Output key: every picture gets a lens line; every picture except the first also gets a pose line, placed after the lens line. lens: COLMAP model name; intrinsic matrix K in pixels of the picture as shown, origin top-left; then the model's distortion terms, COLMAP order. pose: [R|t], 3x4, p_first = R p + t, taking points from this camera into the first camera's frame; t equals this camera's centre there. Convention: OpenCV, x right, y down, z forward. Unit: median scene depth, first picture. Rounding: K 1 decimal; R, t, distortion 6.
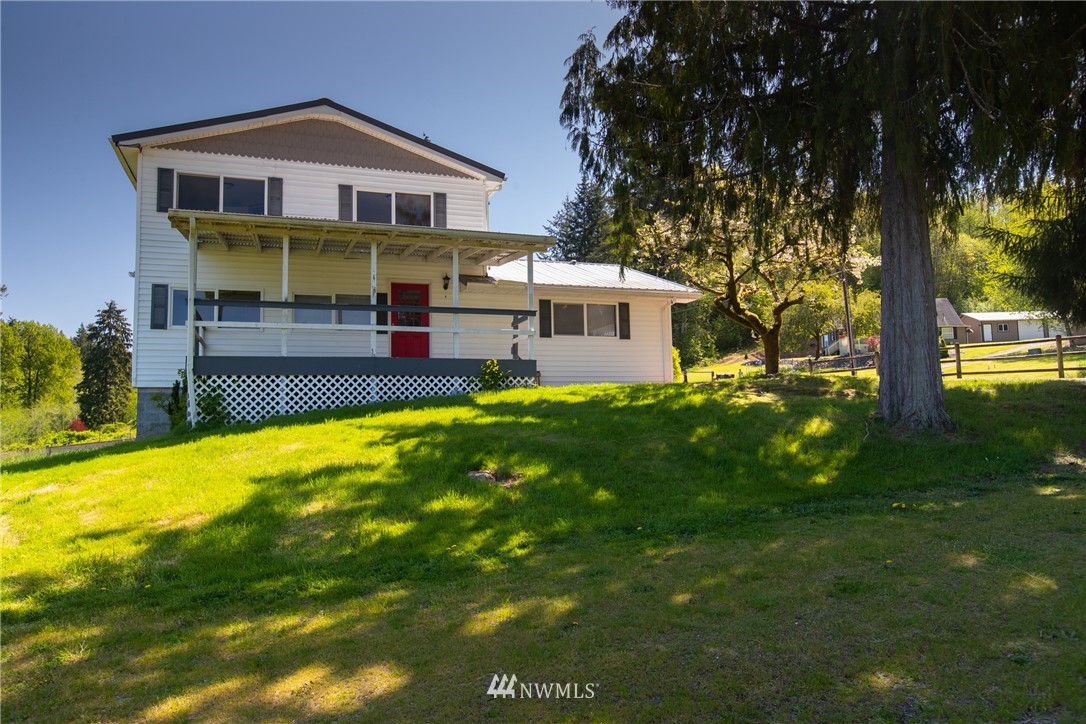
lens RADIAL K [[718.4, 0, 537.5], [0, 718.4, 366.0], [0, 0, 1]] dist [-0.007762, -0.000034]
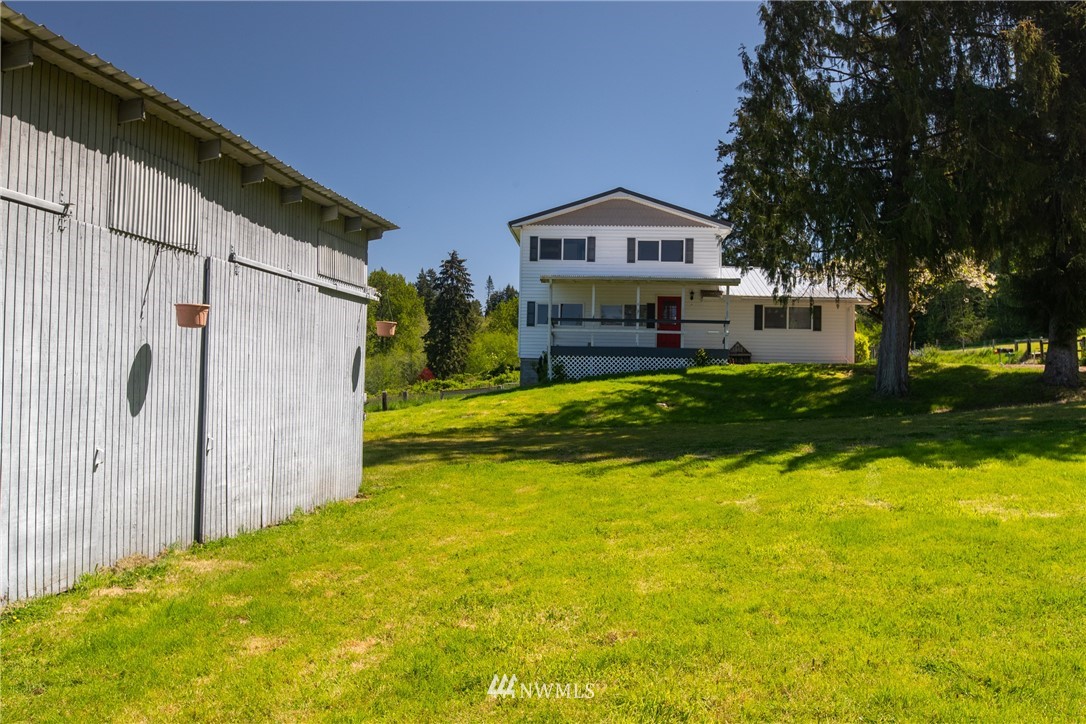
lens RADIAL K [[987.2, 0, 542.3], [0, 987.2, 364.0], [0, 0, 1]] dist [0.008151, 0.000347]
pose [[0.911313, 0.030079, -0.410615, 0.473685], [-0.005826, 0.998170, 0.060188, -0.094427], [0.411674, -0.052458, 0.909820, -1.135717]]
